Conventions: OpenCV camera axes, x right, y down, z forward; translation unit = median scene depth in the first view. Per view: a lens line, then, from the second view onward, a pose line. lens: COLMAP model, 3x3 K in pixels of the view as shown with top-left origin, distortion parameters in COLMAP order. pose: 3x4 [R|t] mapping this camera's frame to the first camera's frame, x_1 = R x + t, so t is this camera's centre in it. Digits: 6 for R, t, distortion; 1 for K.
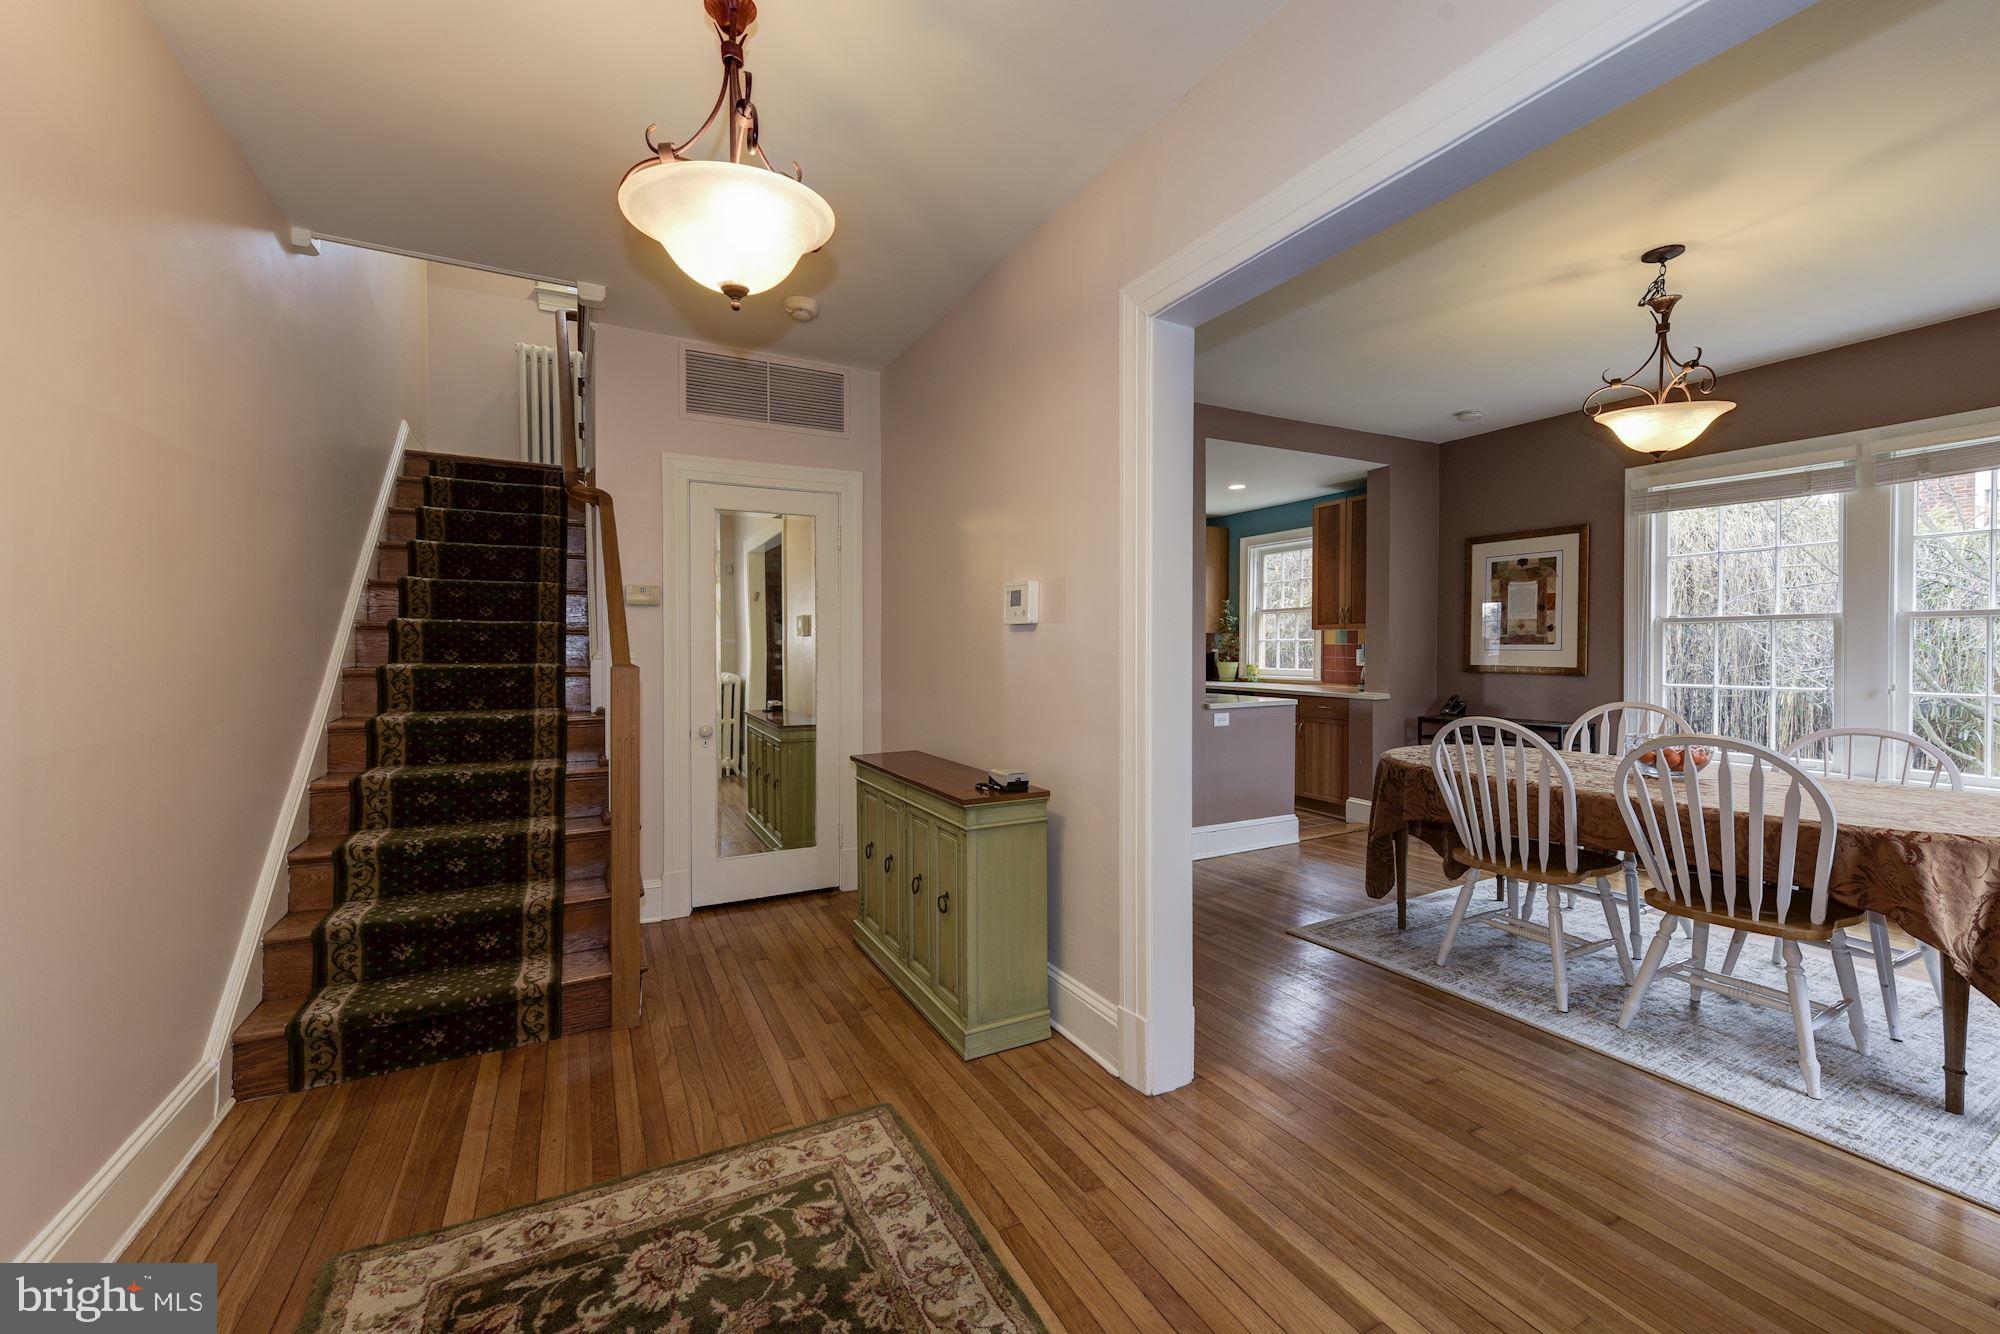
lens RADIAL K [[808.3, 0, 999.1], [0, 808.3, 658.9], [0, 0, 1]] dist [0.005035, 0.000207]
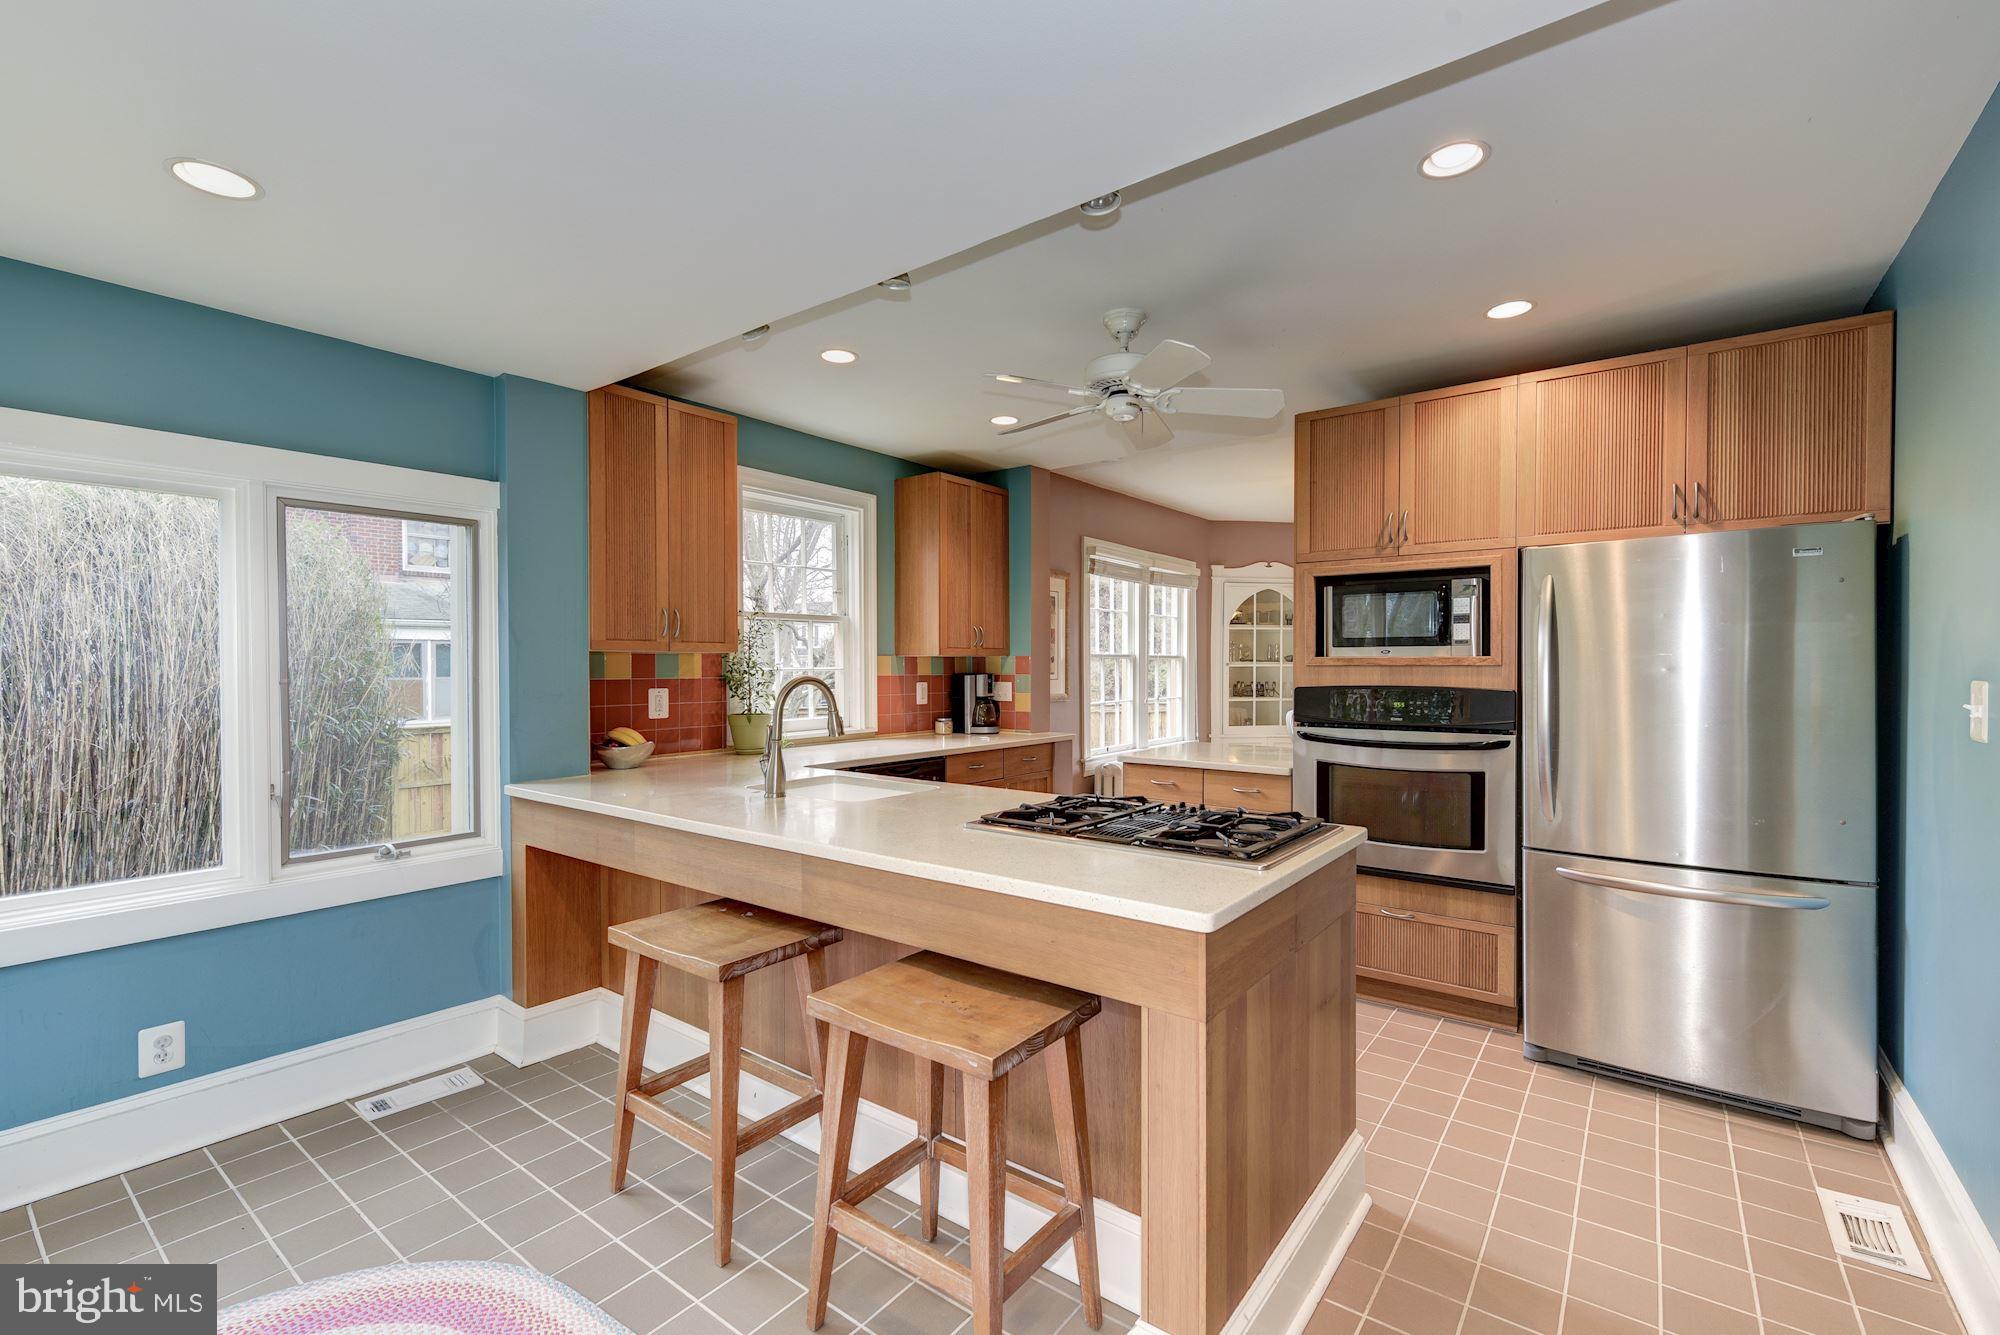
lens RADIAL K [[860.7, 0, 1001.9], [0, 860.7, 674.6], [0, 0, 1]] dist [0.001551, 0.000002]
pose [[-0.423856, 0.000391, 0.905729, -0.356515], [0.025561, 0.999607, 0.011531, -0.031348], [-0.905369, 0.028039, -0.423700, 1.532524]]
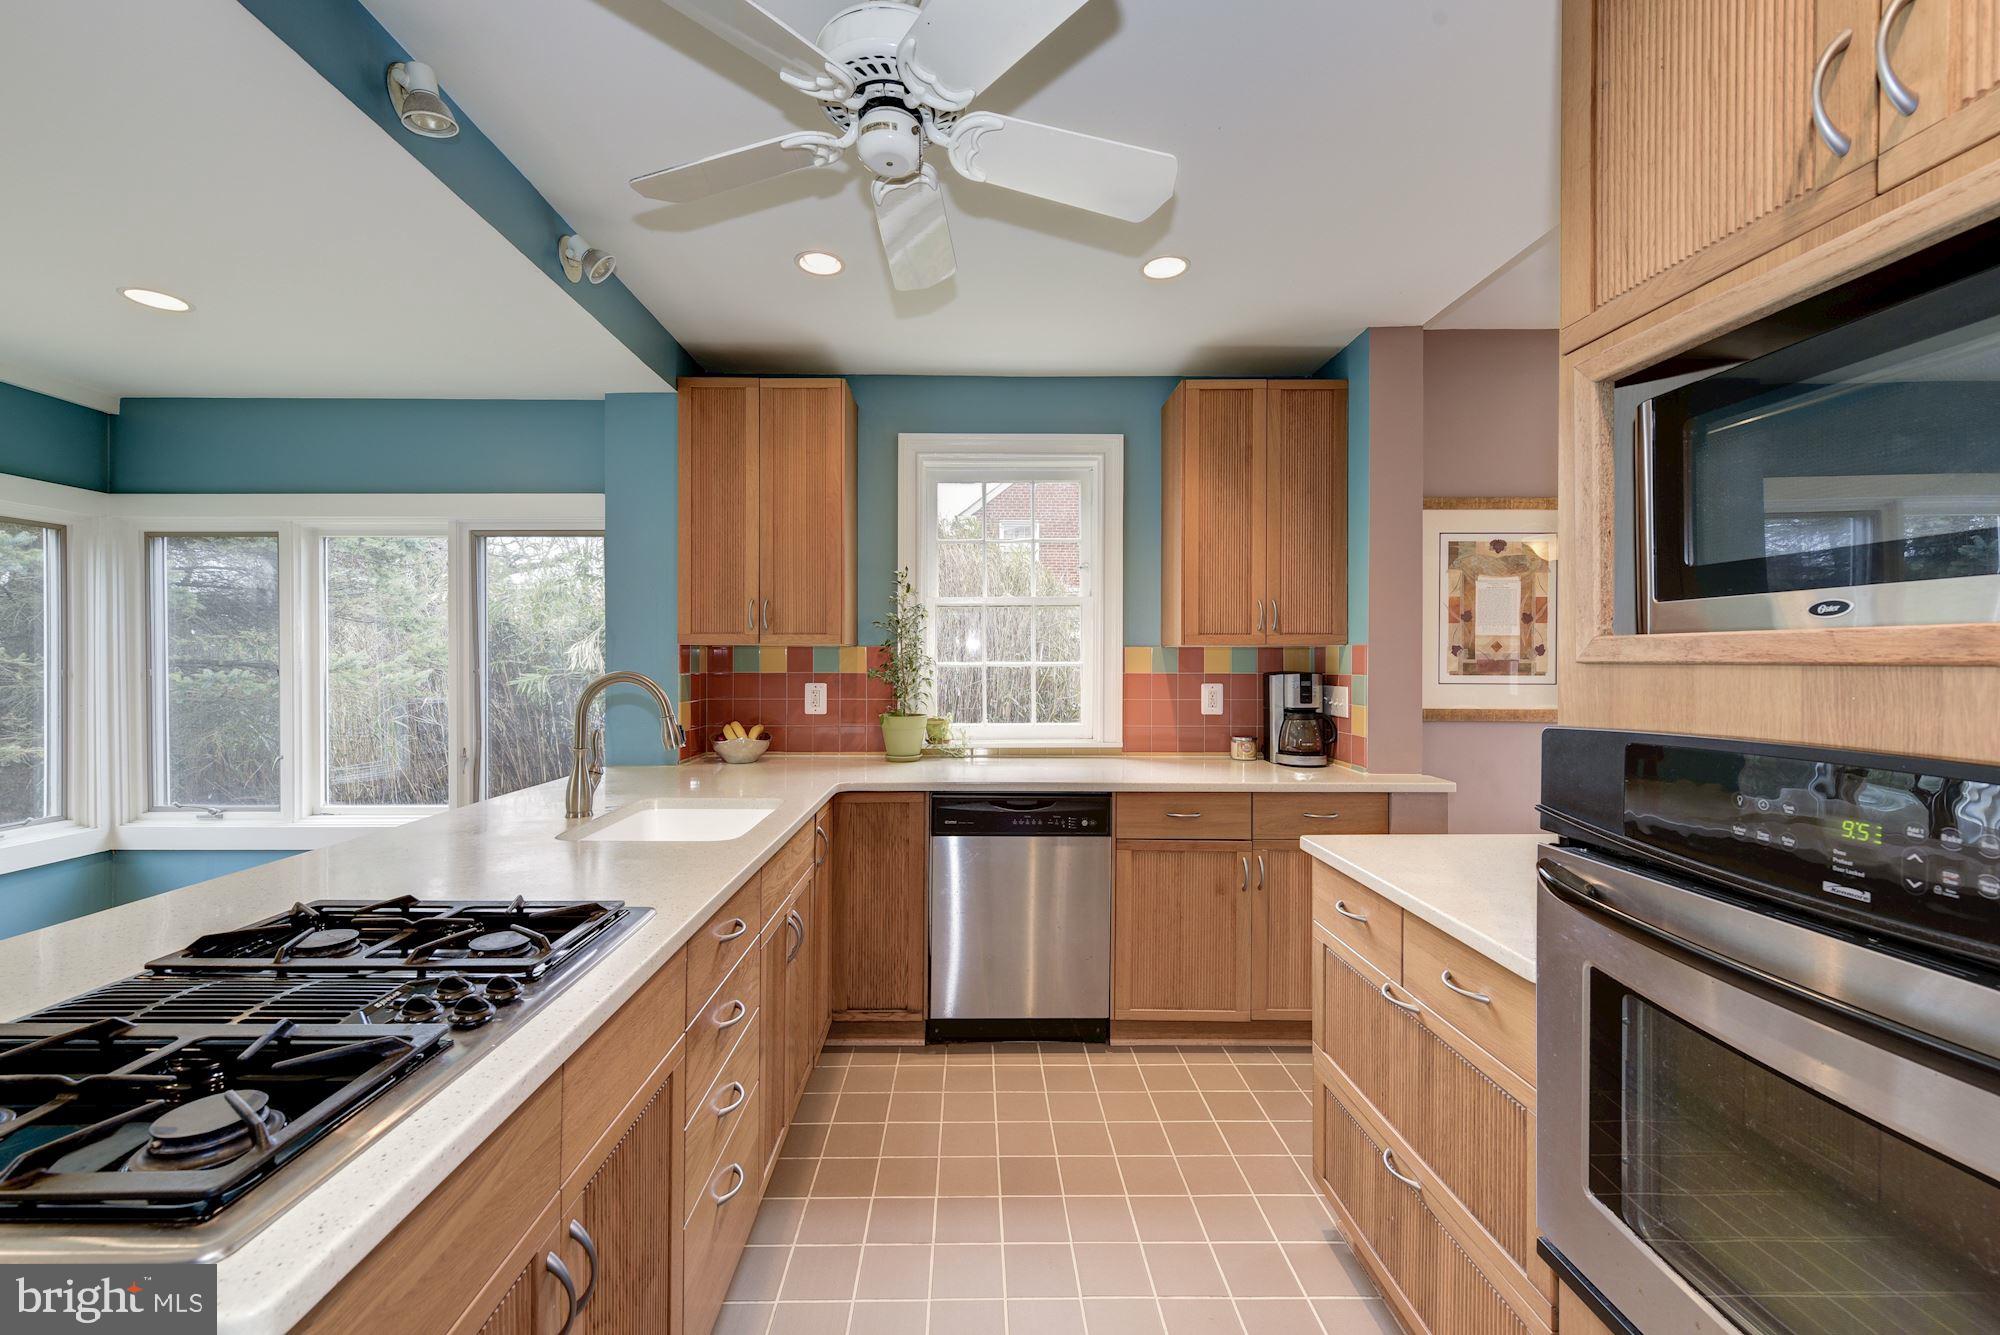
lens RADIAL K [[808.3, 0, 998.4], [0, 808.3, 665.6], [0, 0, 1]] dist [0.005035, 0.000207]
pose [[0.456429, 0.004608, 0.889748, -0.099935], [0.013343, 0.999839, -0.012023, -0.023011], [-0.889660, 0.017360, 0.456294, 1.069324]]
